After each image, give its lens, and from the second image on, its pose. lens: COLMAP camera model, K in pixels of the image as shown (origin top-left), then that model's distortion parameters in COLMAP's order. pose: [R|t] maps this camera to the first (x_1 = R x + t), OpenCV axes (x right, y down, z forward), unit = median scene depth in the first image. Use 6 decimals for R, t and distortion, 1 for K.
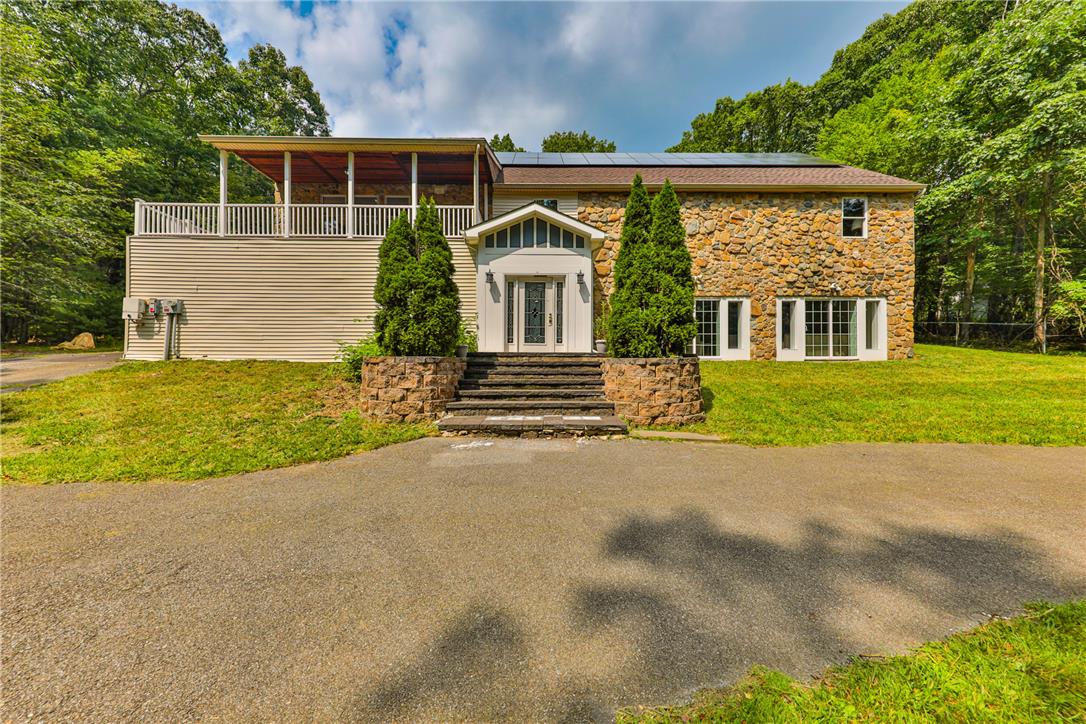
lens RADIAL K [[352.7, 0, 549.7], [0, 352.7, 356.6], [0, 0, 1]] dist [0.001269, 0.000105]
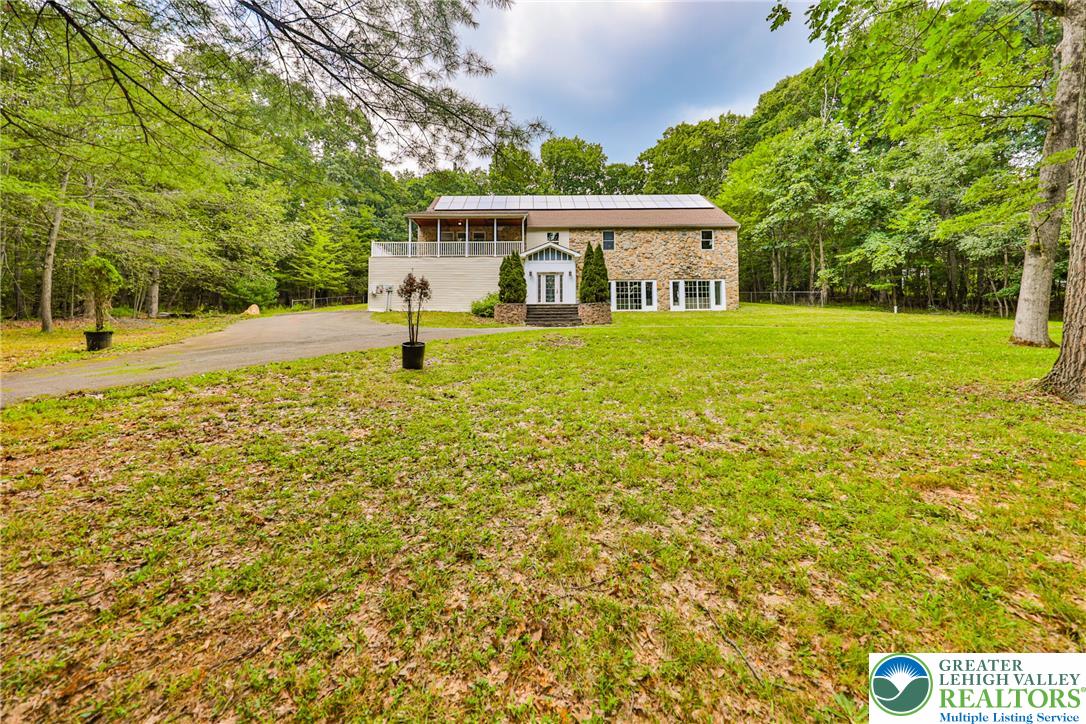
lens RADIAL K [[383.9, 0, 548.9], [0, 383.9, 316.4], [0, 0, 1]] dist [0.001038, 0.000051]
pose [[0.999896, -0.011071, 0.009262, -0.068112], [0.011555, 0.998480, -0.053884, 0.166153], [-0.008652, 0.053985, 0.998504, -1.289767]]
